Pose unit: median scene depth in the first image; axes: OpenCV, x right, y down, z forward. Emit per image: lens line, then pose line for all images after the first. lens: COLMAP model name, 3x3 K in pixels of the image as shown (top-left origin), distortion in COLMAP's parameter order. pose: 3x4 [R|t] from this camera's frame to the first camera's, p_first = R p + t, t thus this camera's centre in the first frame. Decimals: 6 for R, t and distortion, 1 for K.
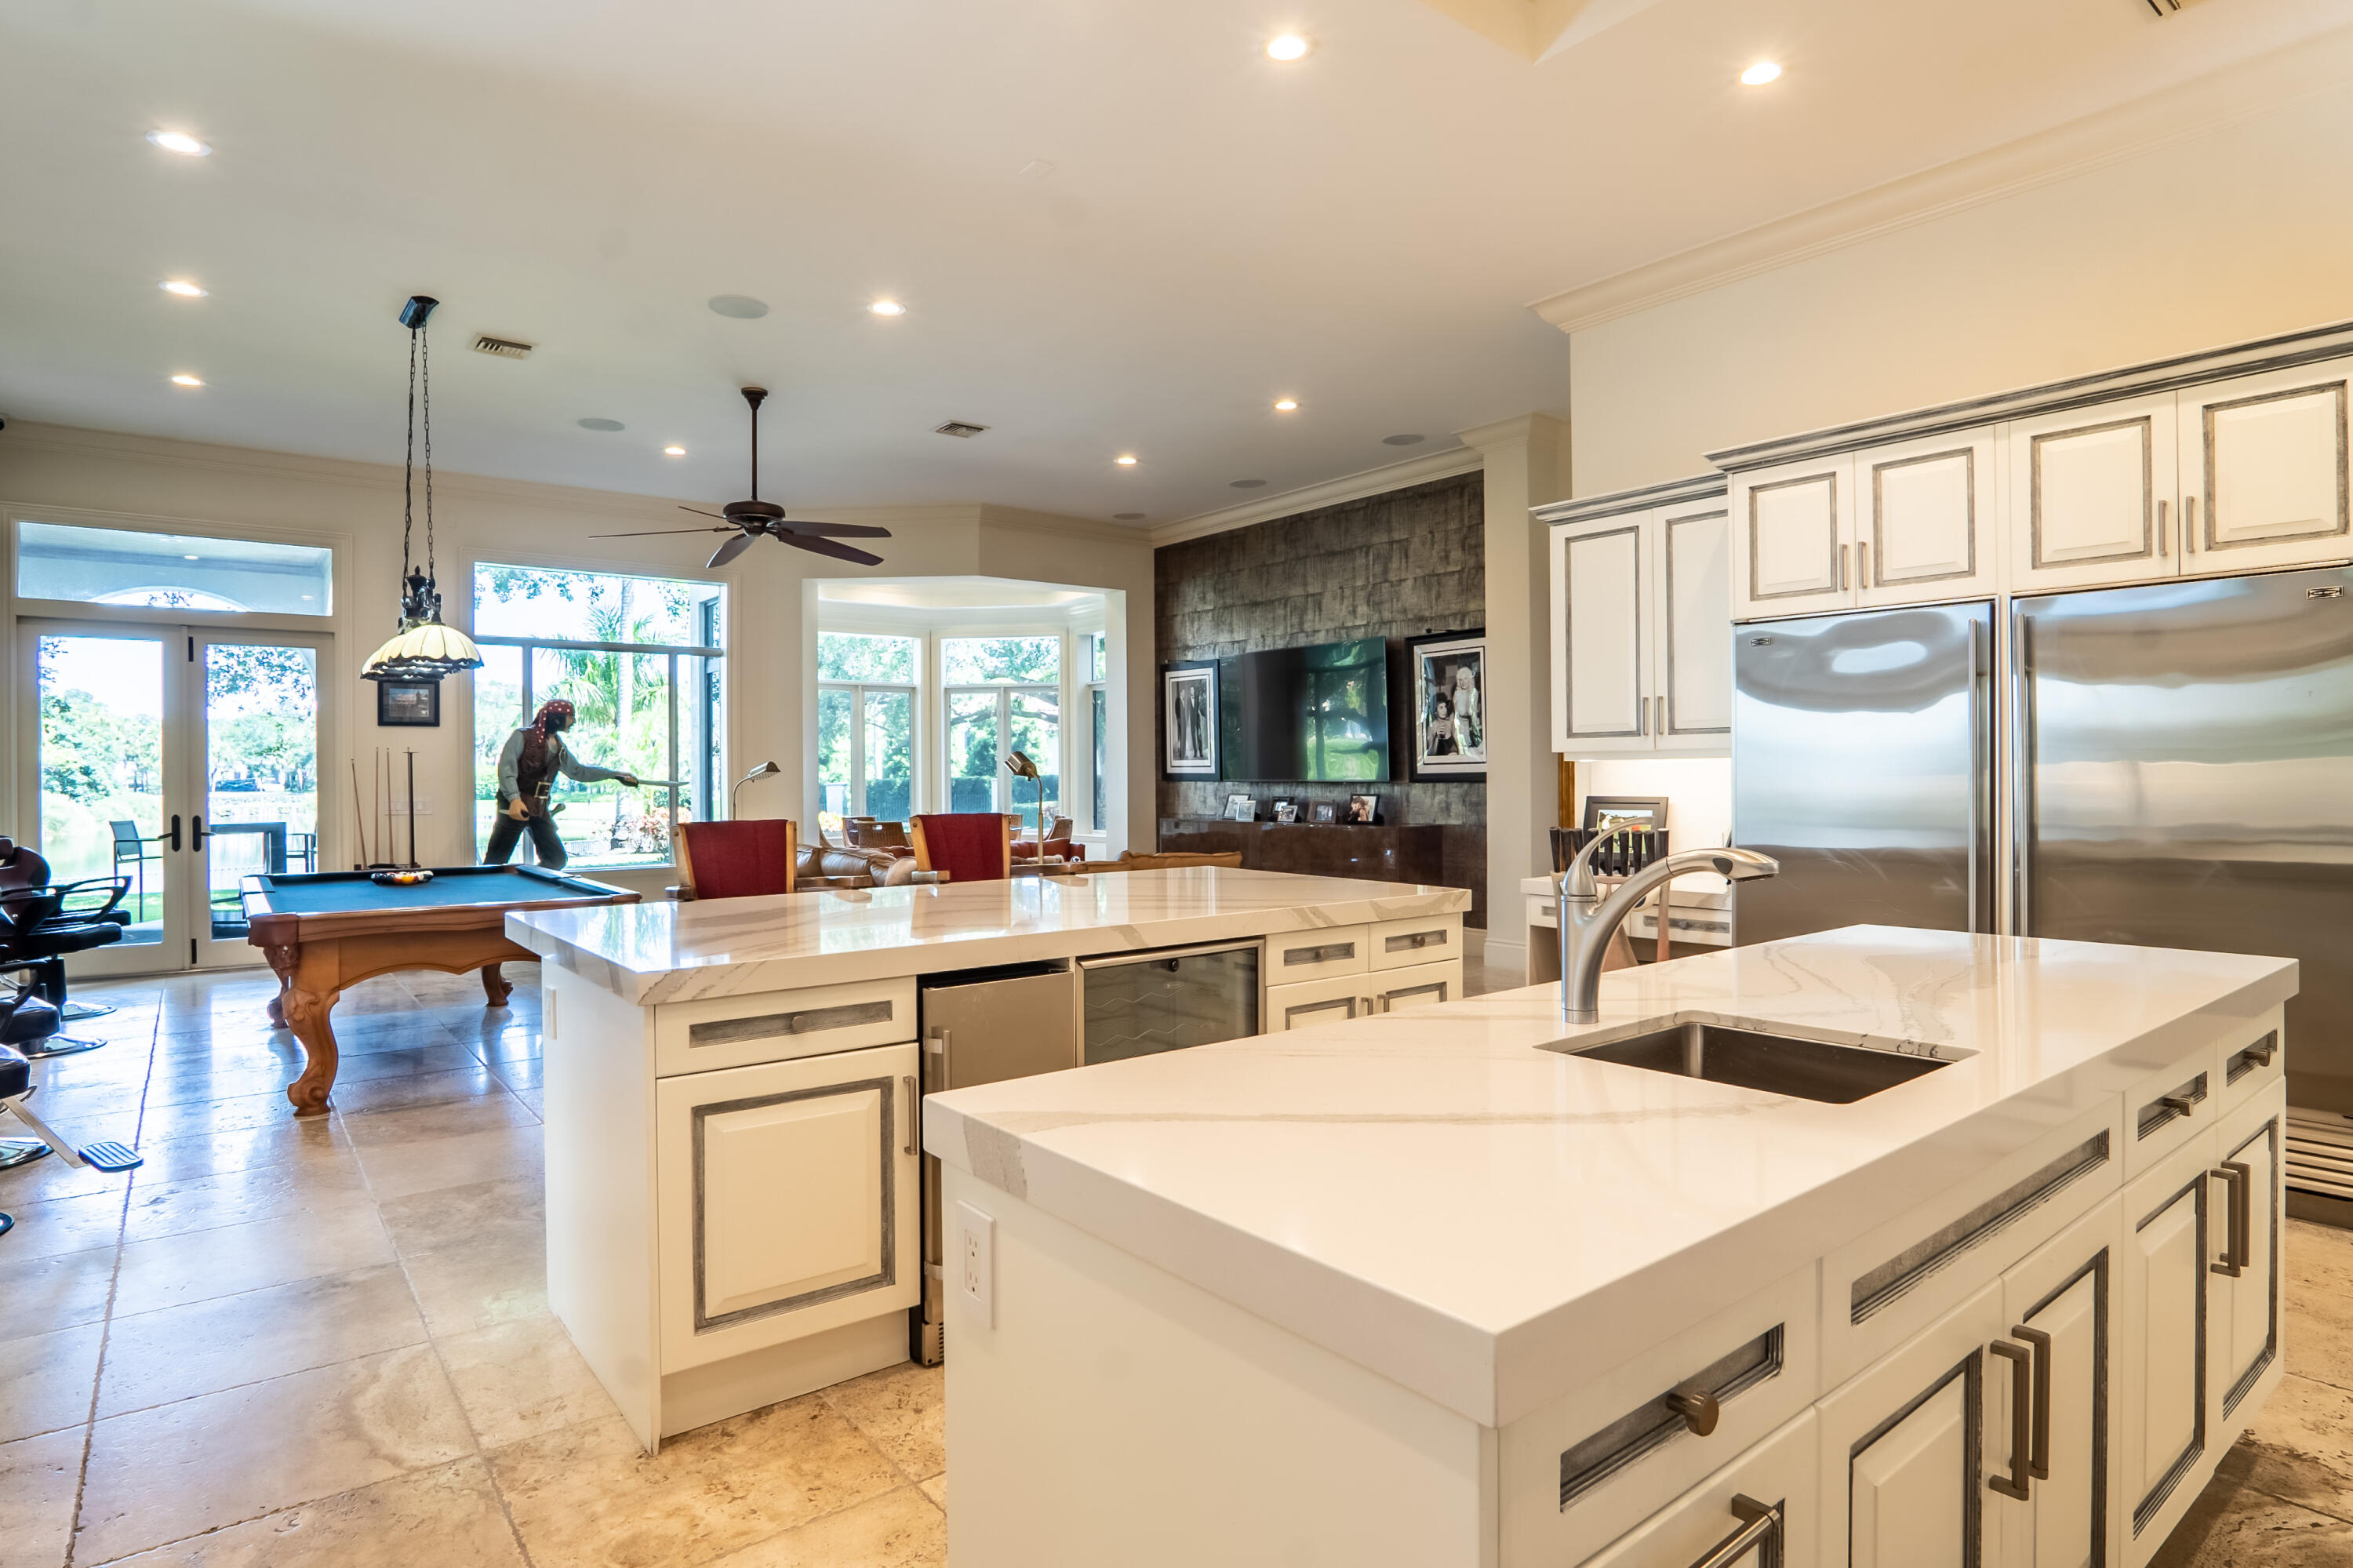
lens RADIAL K [[1256.1, 0, 1185.6], [0, 1256.1, 776.6], [0, 0, 1]] dist [-0.038975, 0.010806]
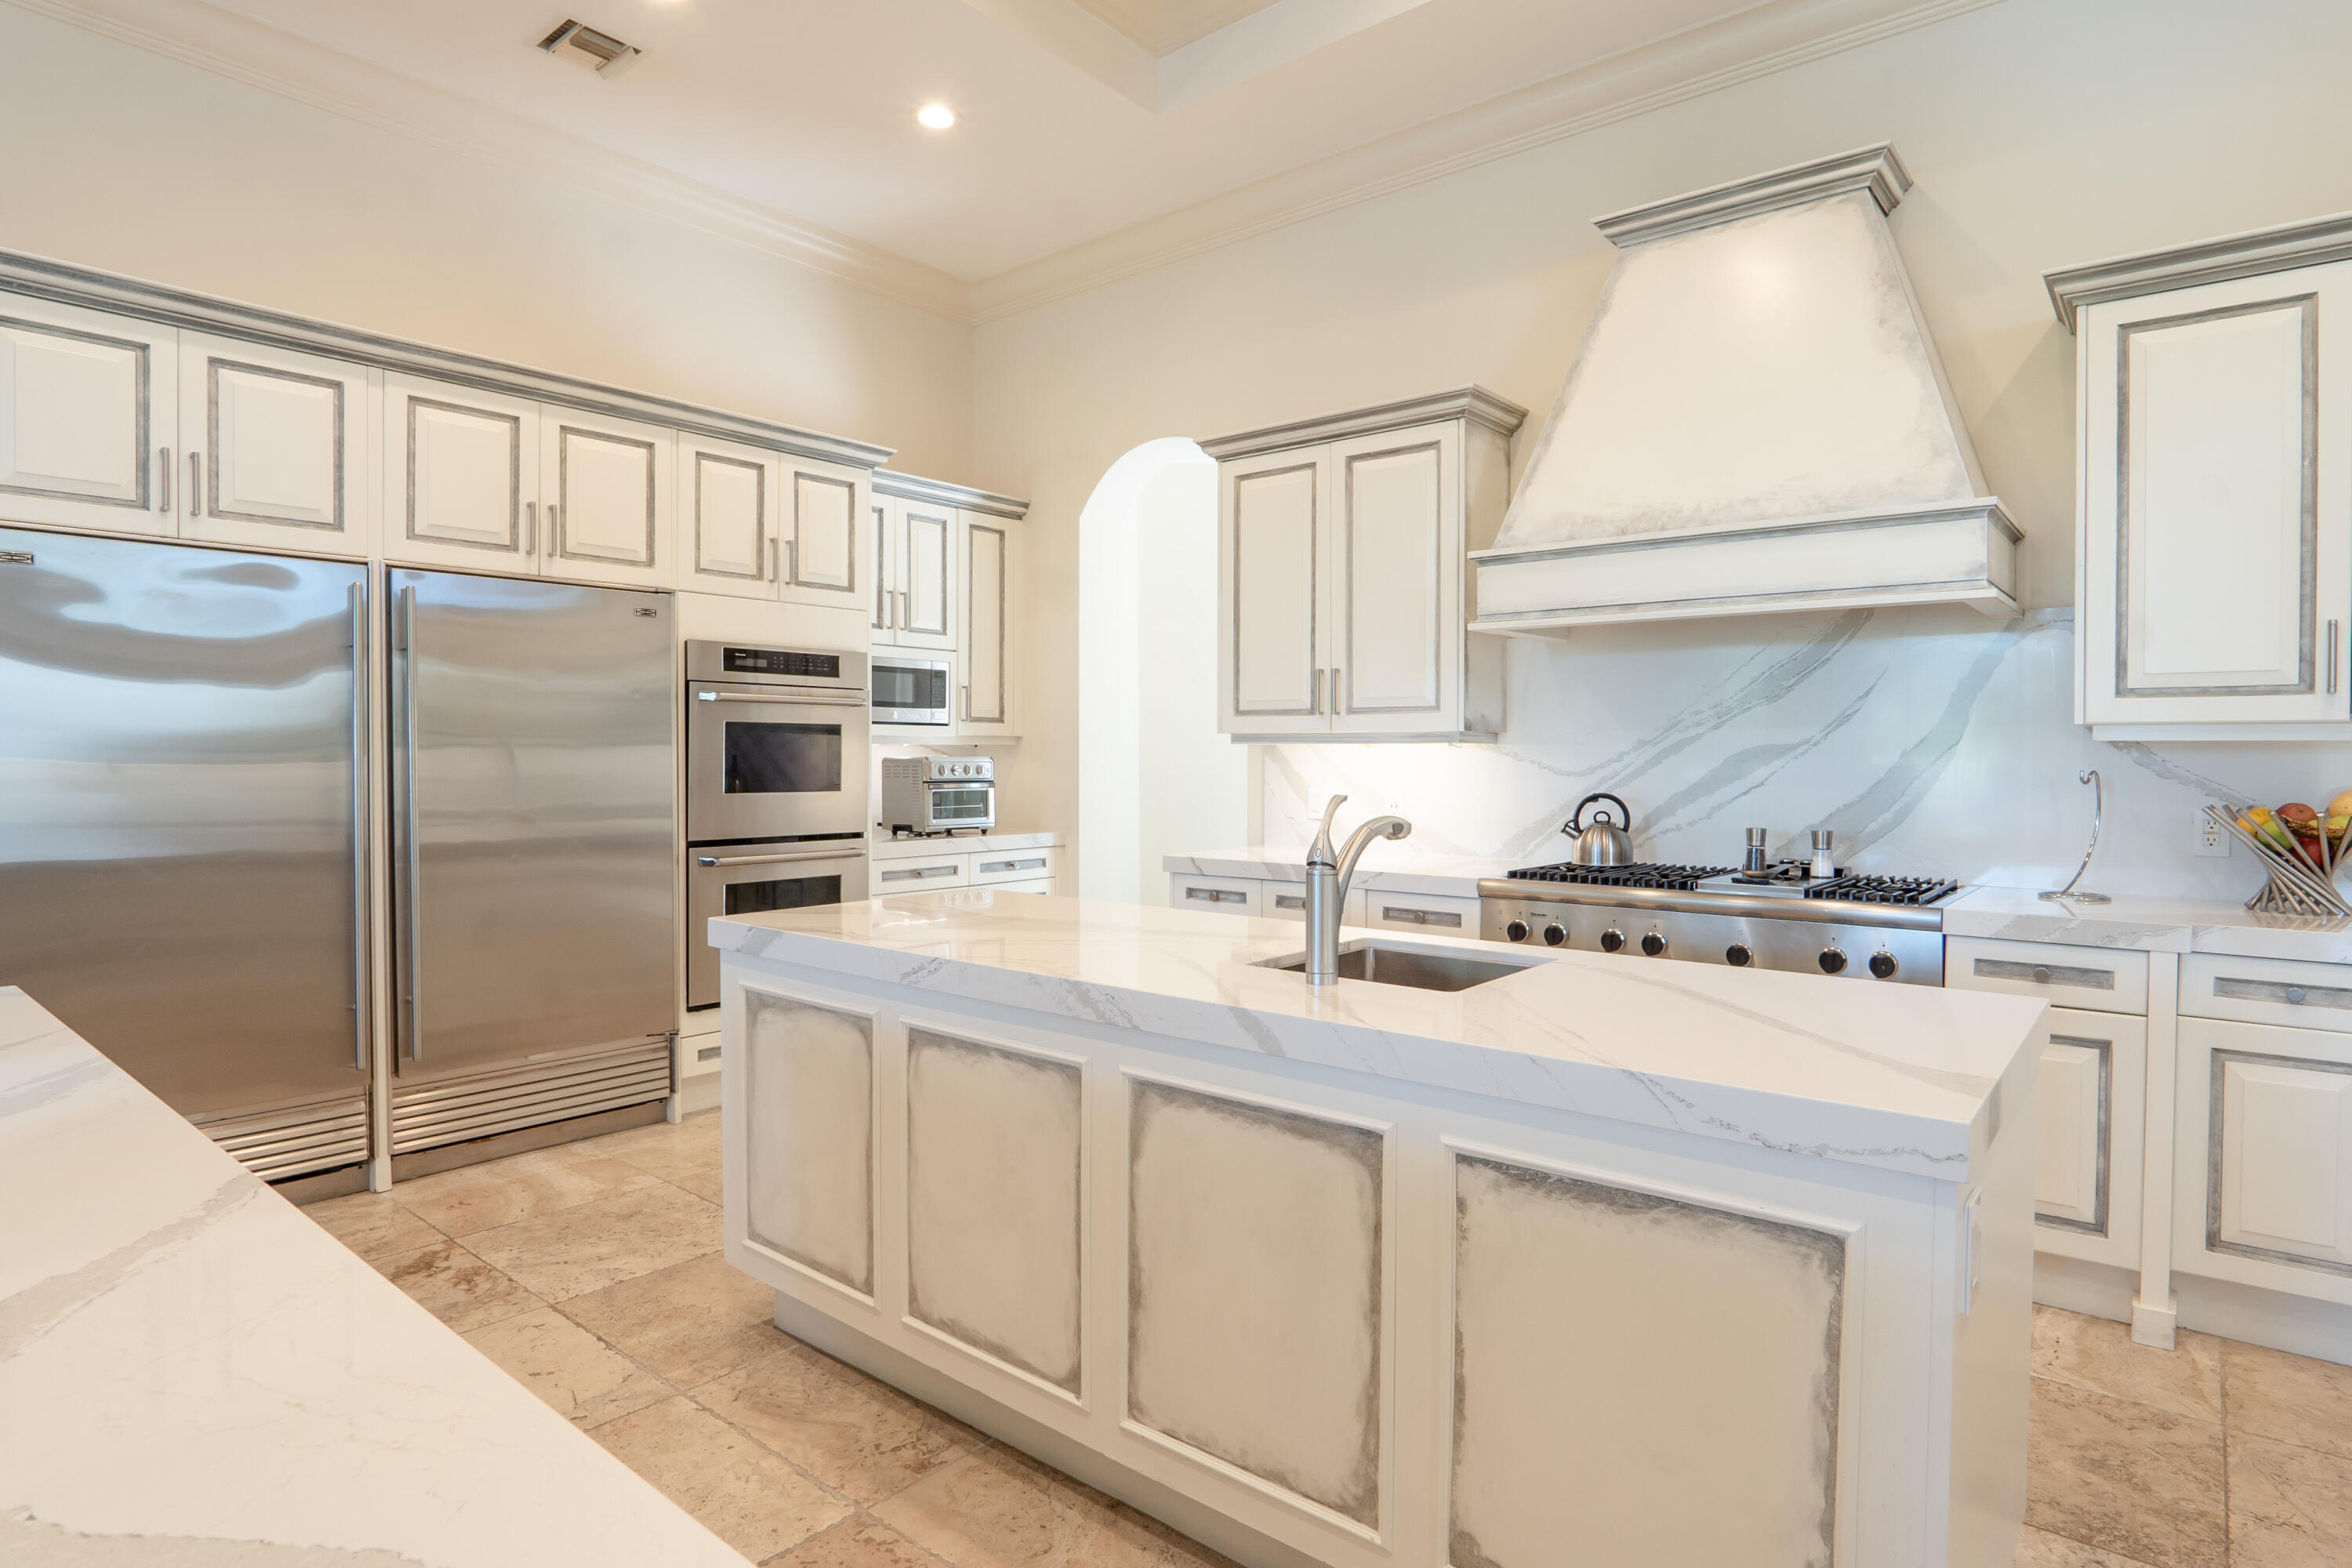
lens RADIAL K [[1255.5, 0, 1182.3], [0, 1255.5, 775.6], [0, 0, 1]] dist [-0.038975, 0.010806]
pose [[-0.200216, -0.009548, 0.979705, -0.150551], [0.001018, 0.999950, 0.009953, 0.000326], [-0.979751, 0.002990, -0.200196, 0.272664]]
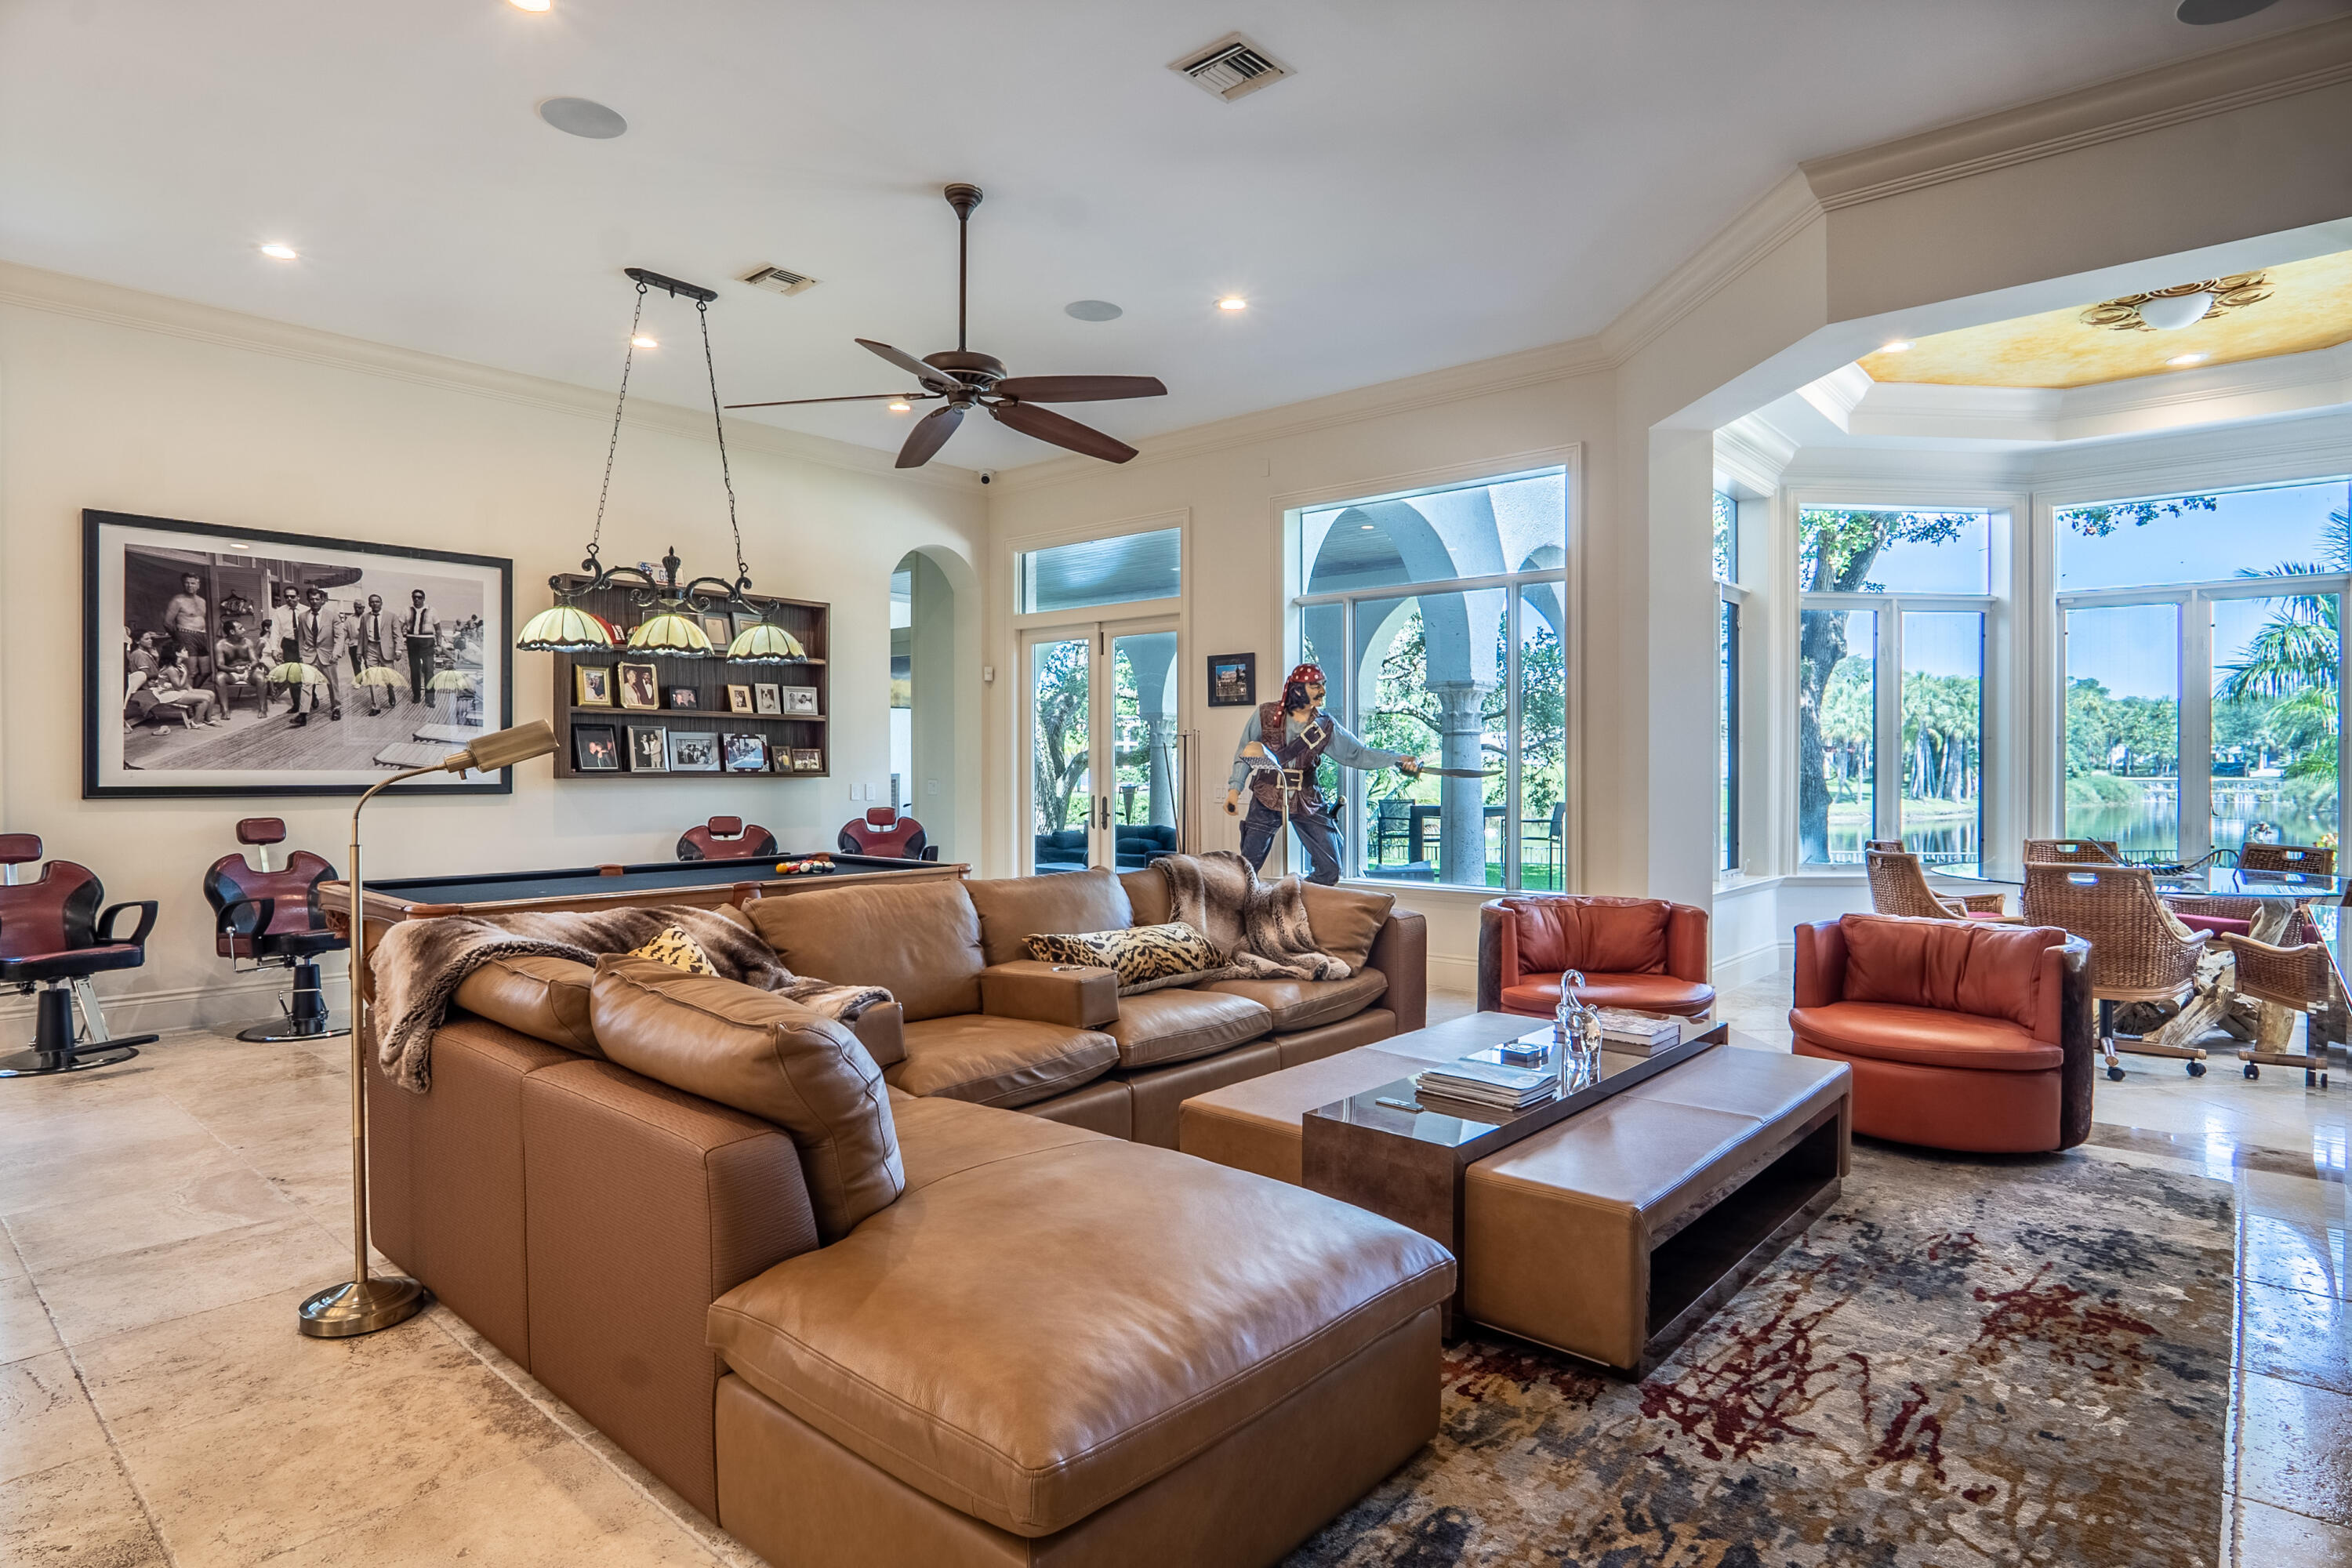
lens RADIAL K [[1255.5, 0, 1186.2], [0, 1255.5, 779.3], [0, 0, 1]] dist [-0.038975, 0.010806]
pose [[0.181755, 0.019517, -0.983150, 0.279224], [-0.002358, 0.999809, 0.019411, -0.004982], [0.983341, -0.001210, 0.181766, 0.814507]]
